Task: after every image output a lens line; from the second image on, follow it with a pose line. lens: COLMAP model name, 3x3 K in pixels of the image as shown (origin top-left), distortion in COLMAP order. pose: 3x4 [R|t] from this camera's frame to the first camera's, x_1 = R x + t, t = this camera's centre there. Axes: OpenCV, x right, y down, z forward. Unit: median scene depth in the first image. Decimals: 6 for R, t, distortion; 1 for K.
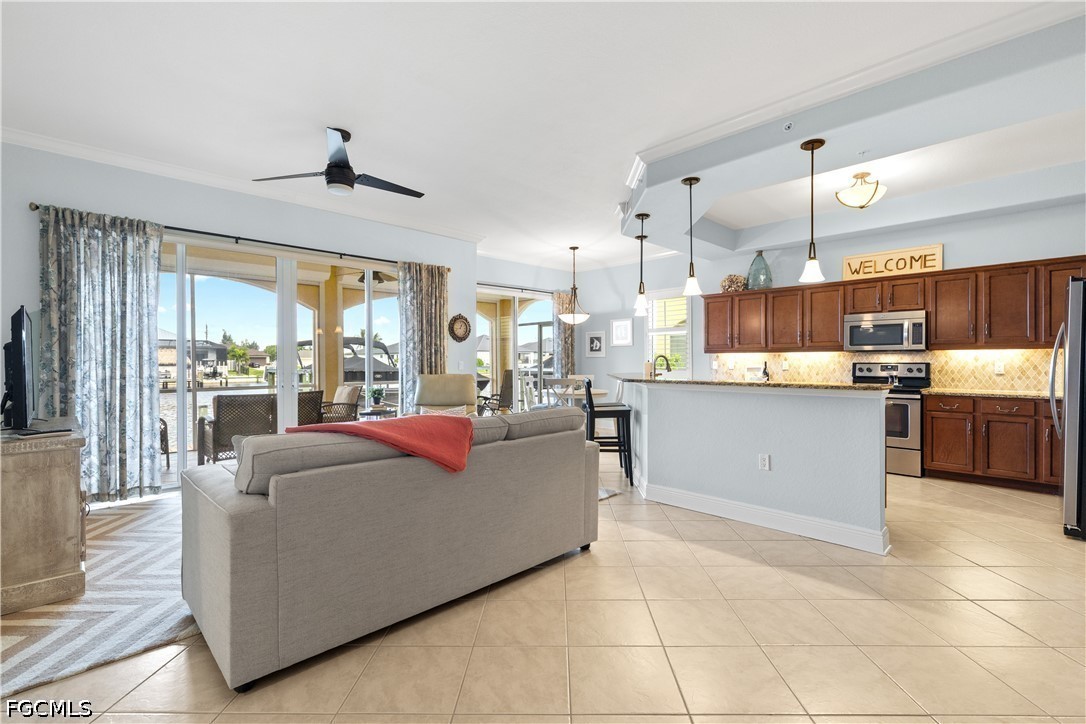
lens RADIAL K [[489.6, 0, 546.4], [0, 489.6, 361.9], [0, 0, 1]] dist [0.001814, 0.000244]
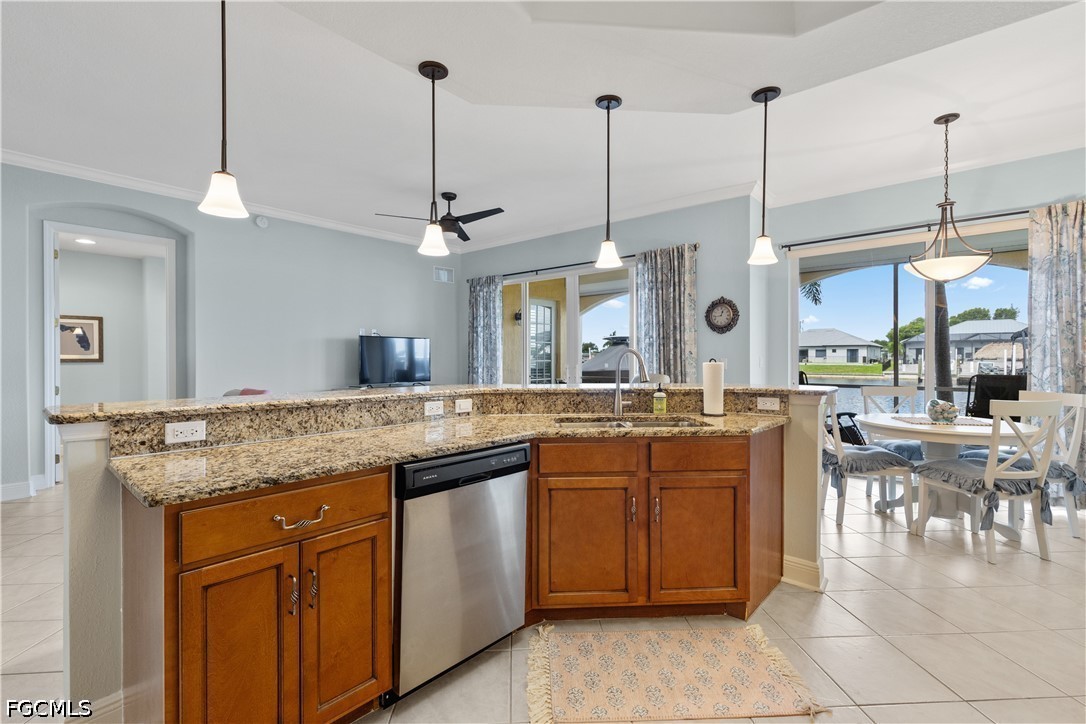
lens RADIAL K [[486.7, 0, 549.7], [0, 486.7, 359.8], [0, 0, 1]] dist [-0.000679, -0.000096]
pose [[0.086214, 0.008520, -0.996240, 0.660984], [-0.001971, 0.999963, 0.008381, -0.006030], [0.996275, 0.001241, 0.086228, 0.779242]]
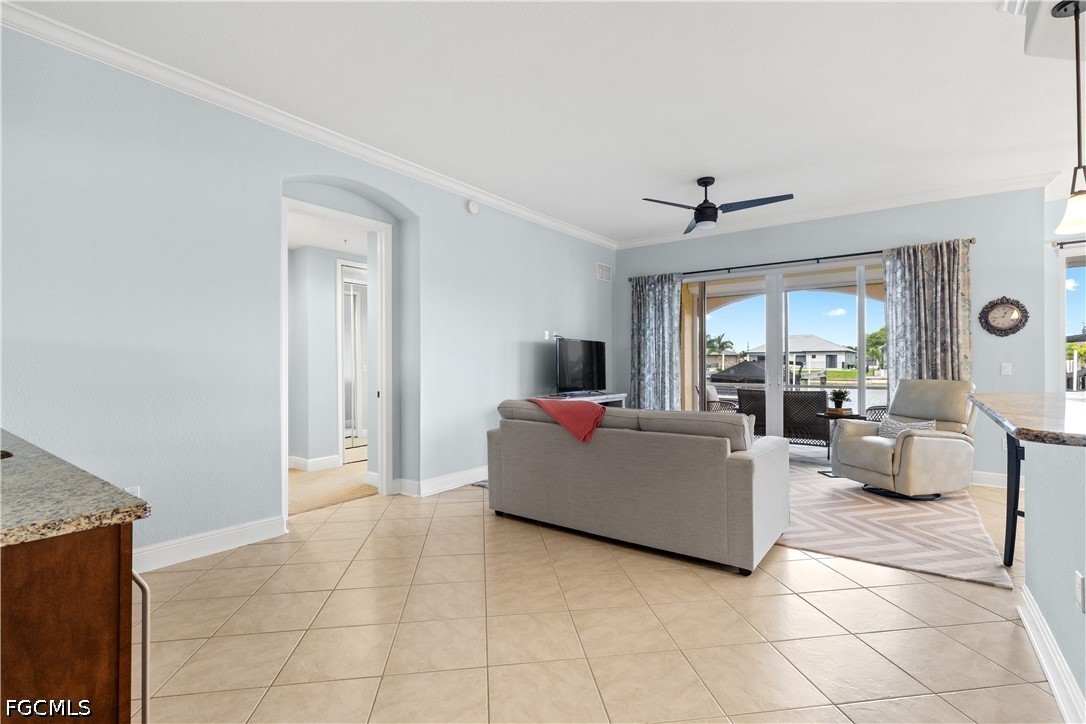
lens RADIAL K [[493.0, 0, 553.9], [0, 493.0, 363.0], [0, 0, 1]] dist [0.001678, 0.000142]
pose [[0.159343, 0.002317, -0.987221, 0.502395], [-0.000366, 0.999997, 0.002288, -0.003434], [0.987223, -0.000003, 0.159343, 0.281413]]
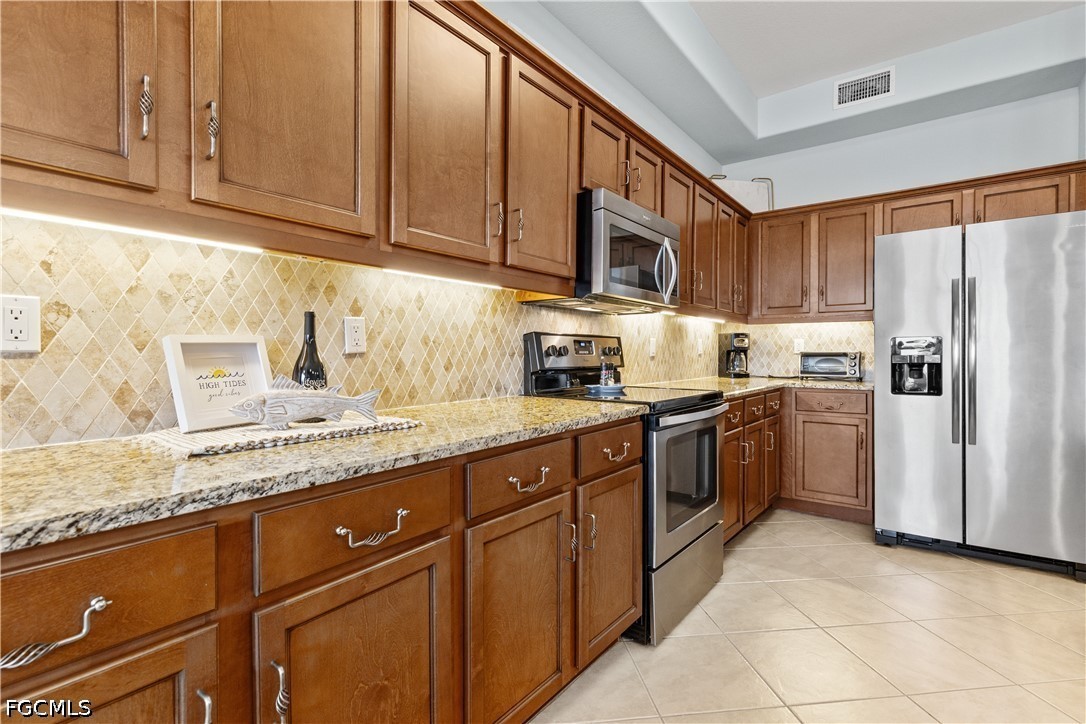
lens RADIAL K [[506.1, 0, 541.5], [0, 506.1, 358.9], [0, 0, 1]] dist [0.001564, -0.000033]
pose [[-0.144082, -0.006820, 0.989542, 0.268991], [0.002569, 0.999970, 0.007266, 0.019711], [-0.989562, 0.003589, -0.144060, 1.091077]]
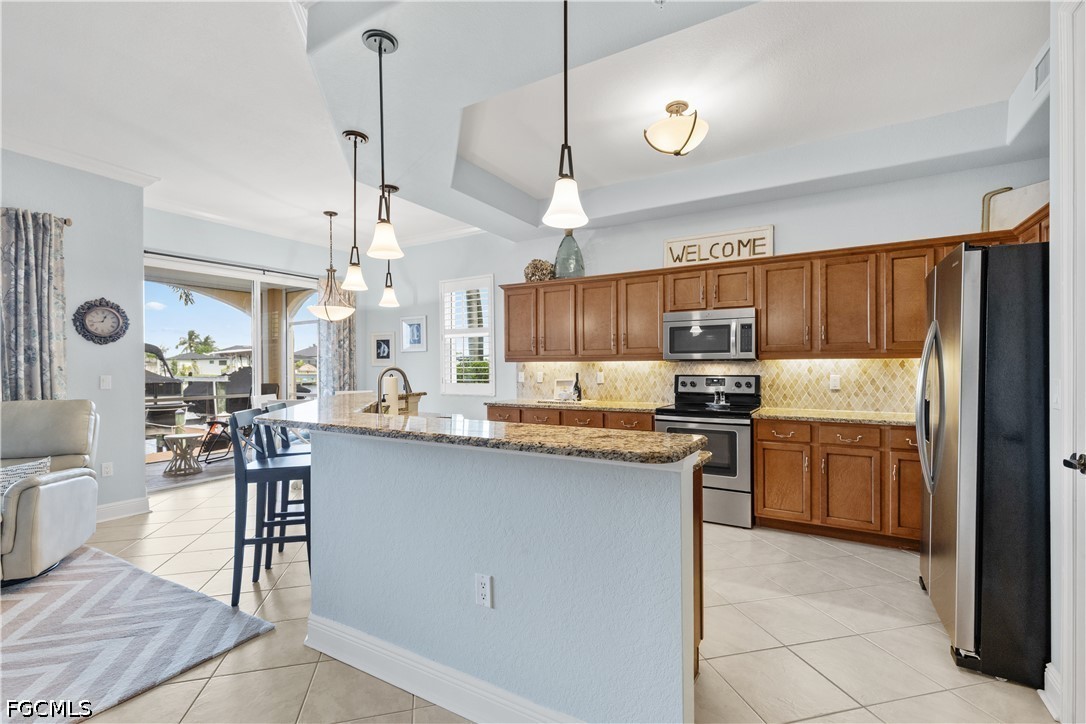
lens RADIAL K [[486.1, 0, 546.4], [0, 486.1, 366.1], [0, 0, 1]] dist [0.001926, 0.000022]
pose [[0.965805, -0.002644, 0.259255, 0.235480], [0.003201, 0.999993, -0.001727, -0.012129], [-0.259248, 0.002497, 0.965807, 0.316586]]
